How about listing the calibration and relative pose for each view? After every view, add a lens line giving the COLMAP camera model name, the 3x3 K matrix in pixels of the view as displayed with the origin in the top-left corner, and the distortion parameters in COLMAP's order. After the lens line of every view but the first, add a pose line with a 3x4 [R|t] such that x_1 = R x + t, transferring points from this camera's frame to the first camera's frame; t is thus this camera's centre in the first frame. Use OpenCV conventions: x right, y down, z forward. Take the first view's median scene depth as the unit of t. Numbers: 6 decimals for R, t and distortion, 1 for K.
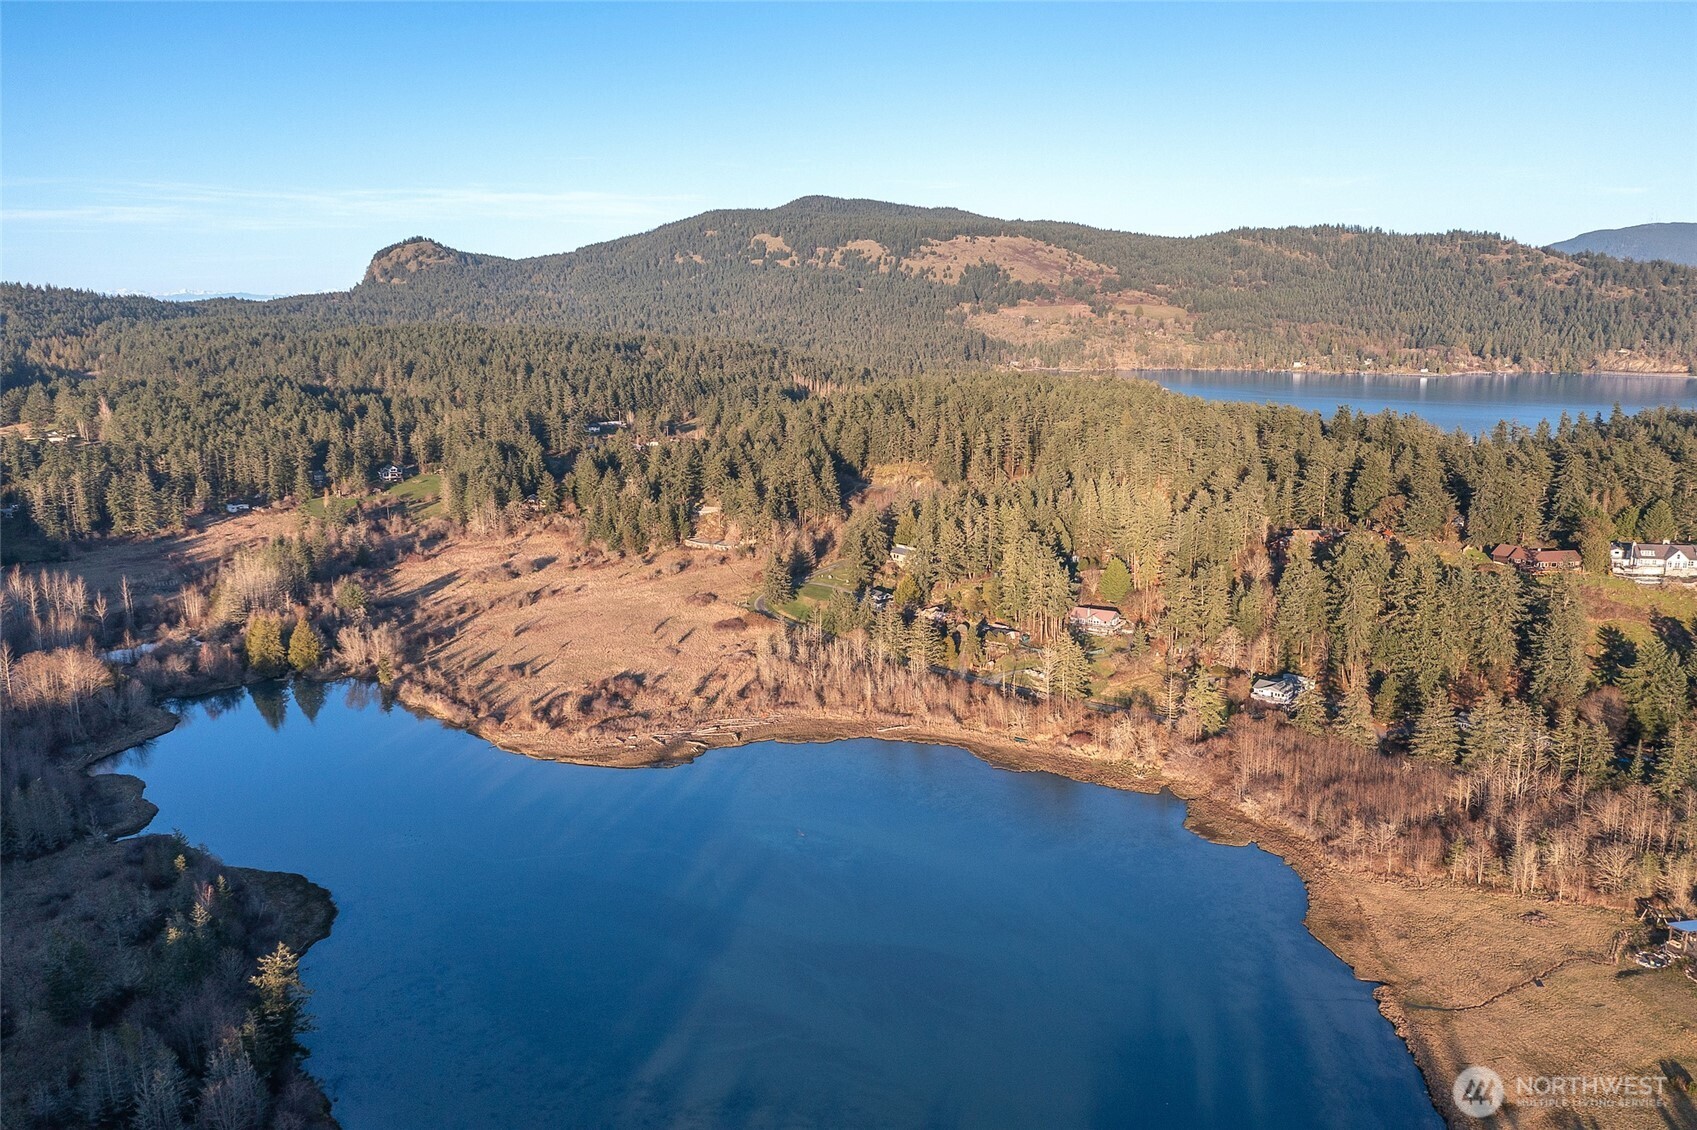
lens RADIAL K [[1330.4, 0, 841.6], [0, 1330.4, 570.8], [0, 0, 1]] dist [-0.047674, 0.084519]
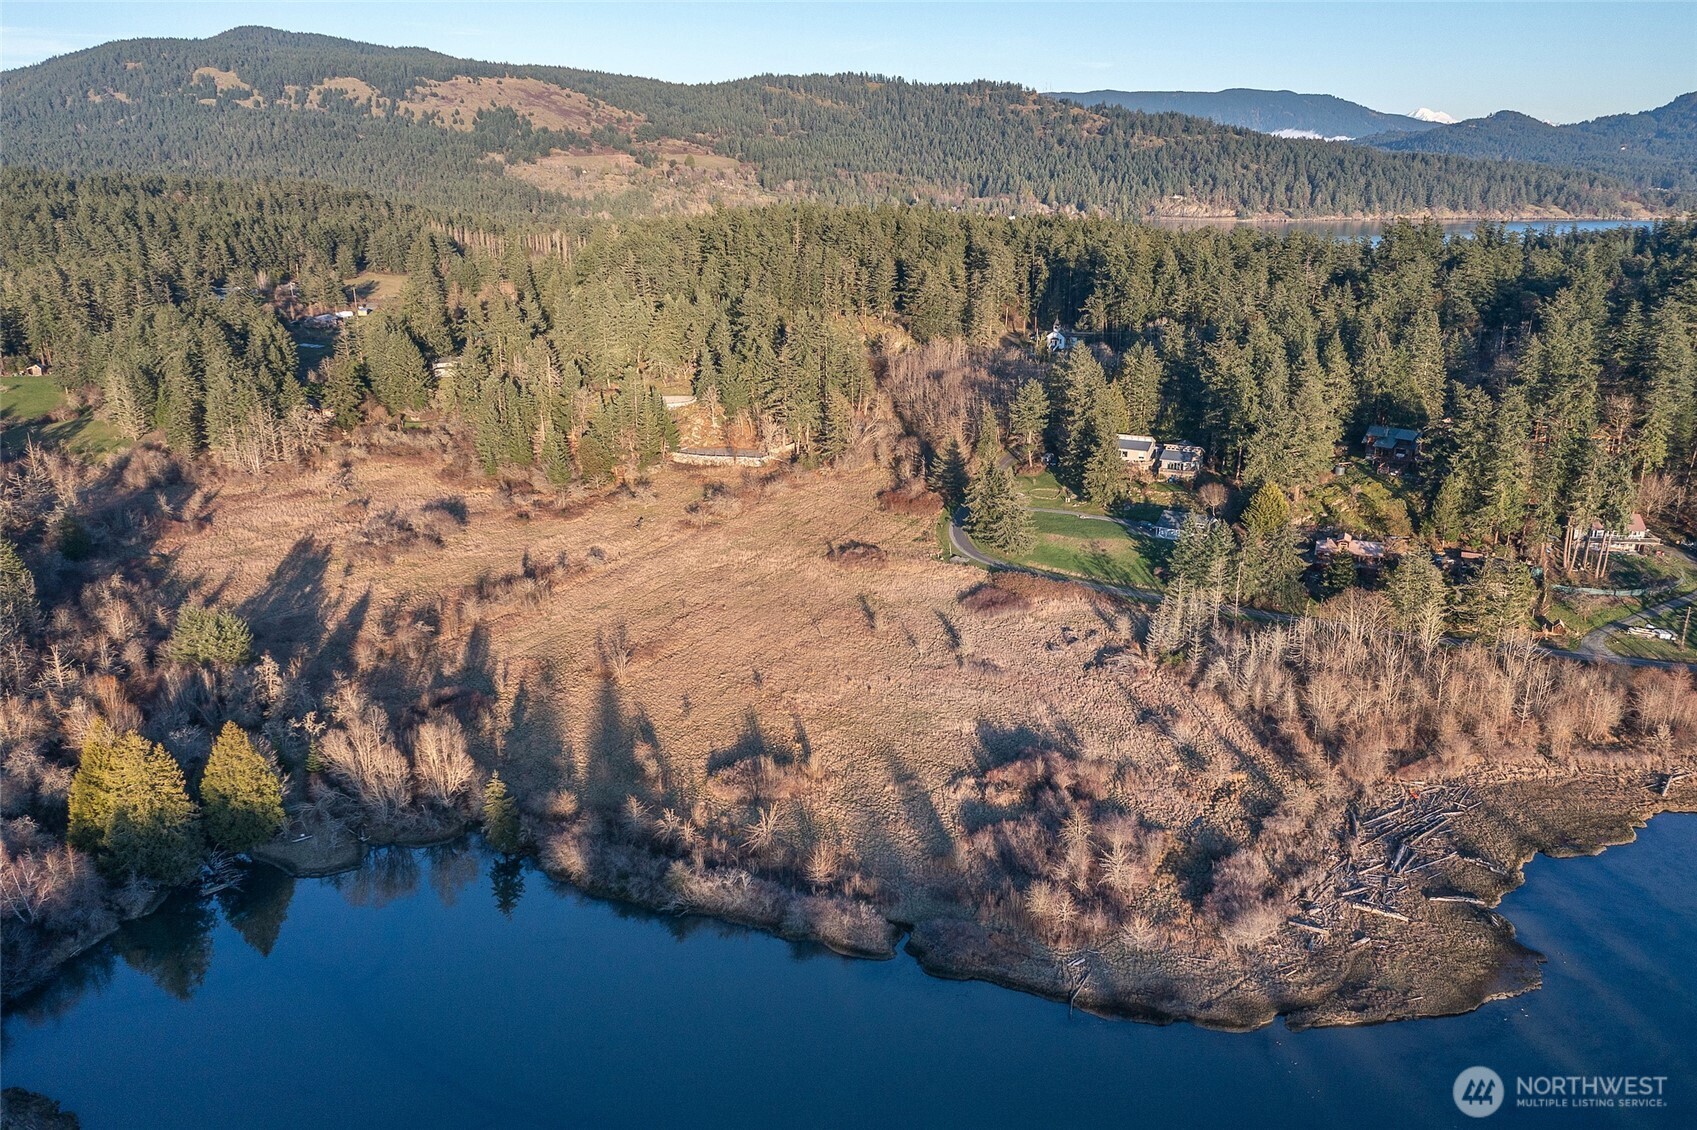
lens RADIAL K [[1328.6, 0, 848.5], [0, 1328.6, 565.0], [0, 0, 1]] dist [-0.009276, 0.003047]
pose [[0.913455, -0.114008, 0.390644, -0.165635], [0.078408, 0.991275, 0.105955, -0.017540], [-0.399315, -0.066156, 0.914424, 0.236992]]
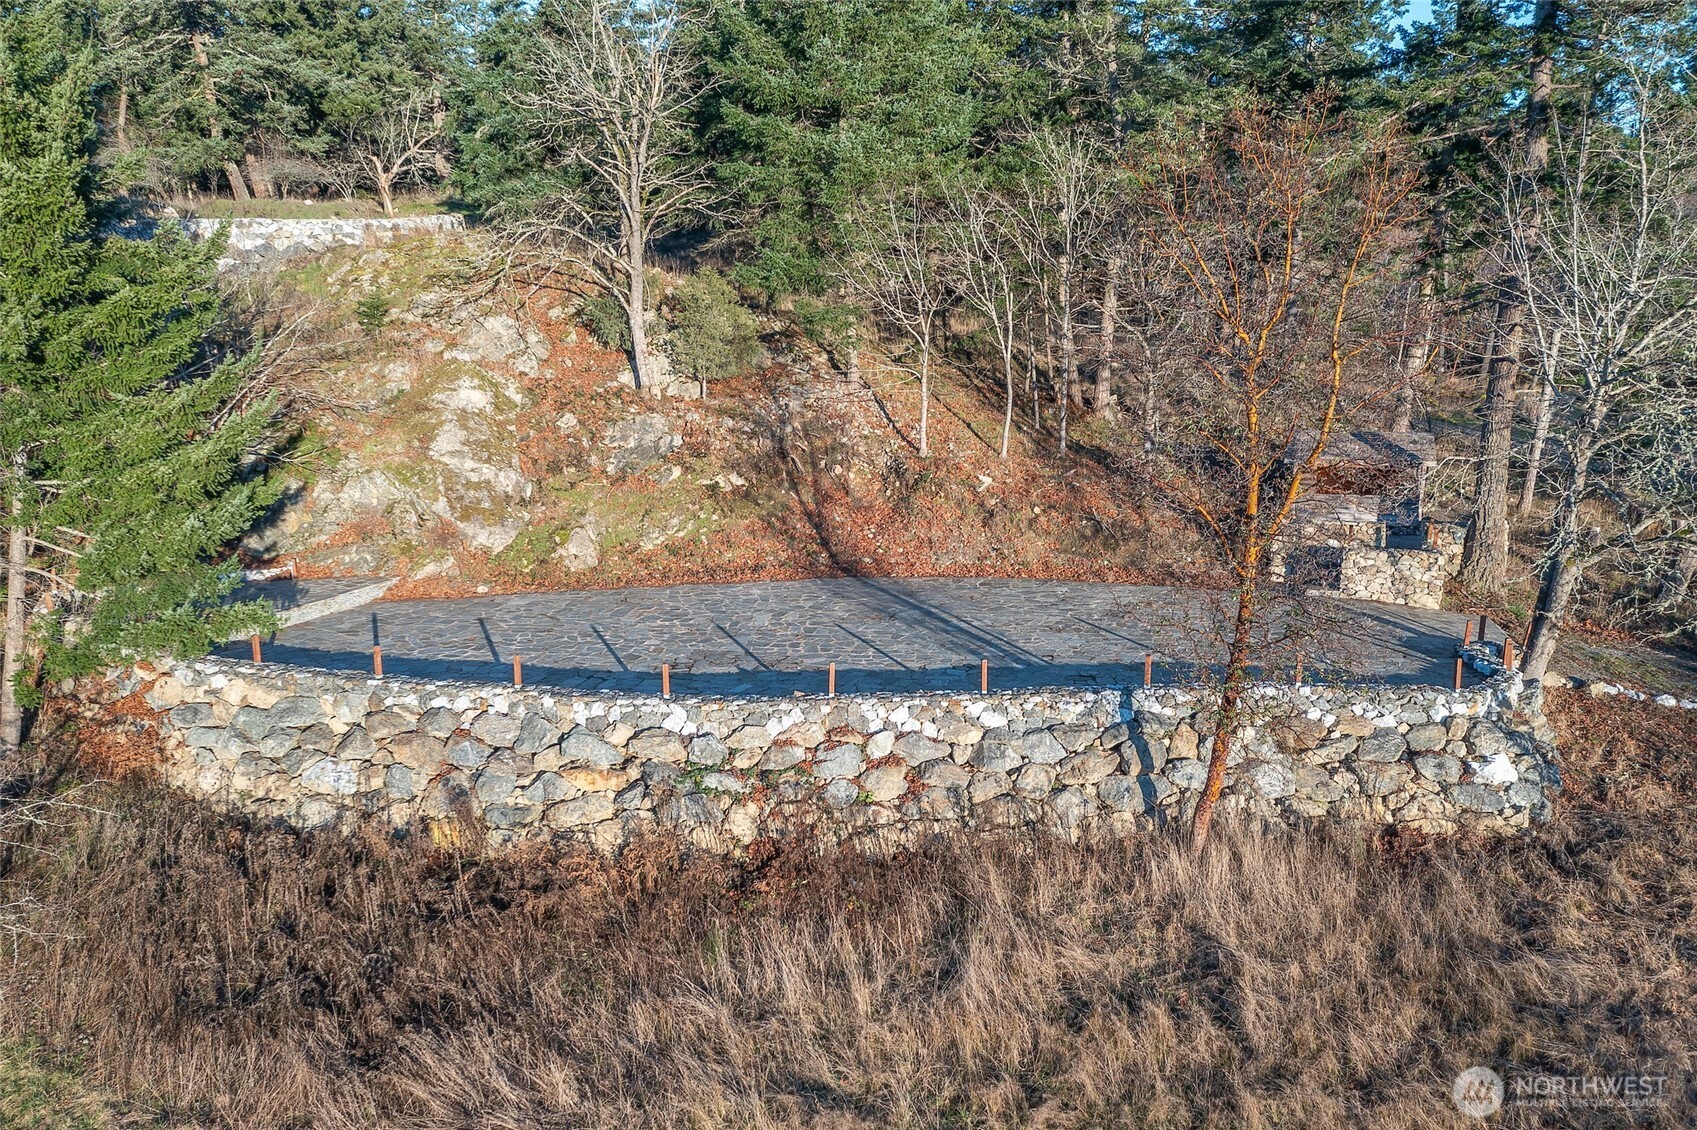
lens RADIAL K [[1330.4, 0, 841.6], [0, 1330.4, 570.8], [0, 0, 1]] dist [-0.047674, 0.084519]
pose [[0.824283, -0.104669, 0.556419, -0.070628], [0.115785, 0.993156, 0.015301, -0.013988], [-0.554212, 0.051813, 0.830761, 0.550519]]
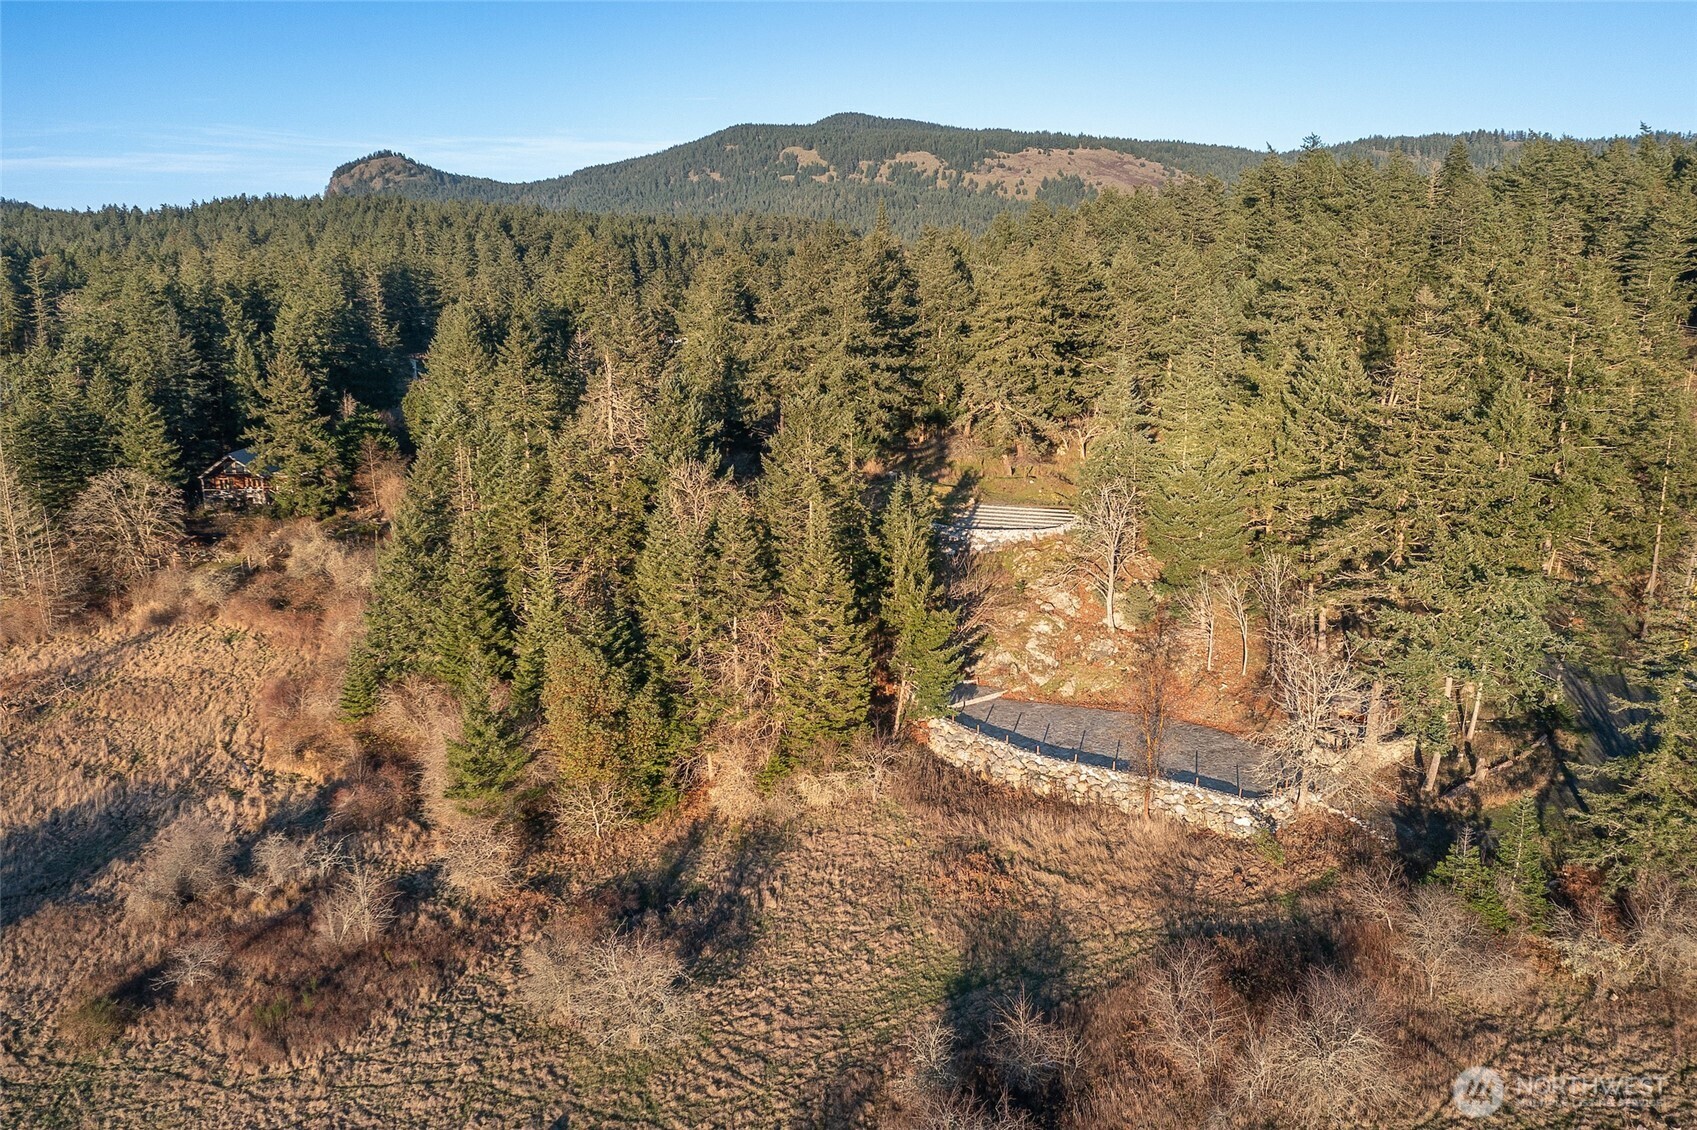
lens RADIAL K [[1330.4, 0, 841.6], [0, 1330.4, 570.8], [0, 0, 1]] dist [-0.047674, 0.084519]
pose [[0.999977, 0.004441, -0.005201, -0.073547], [-0.004297, 0.999616, 0.027365, -0.026290], [0.005321, -0.027342, 0.999612, 0.483413]]
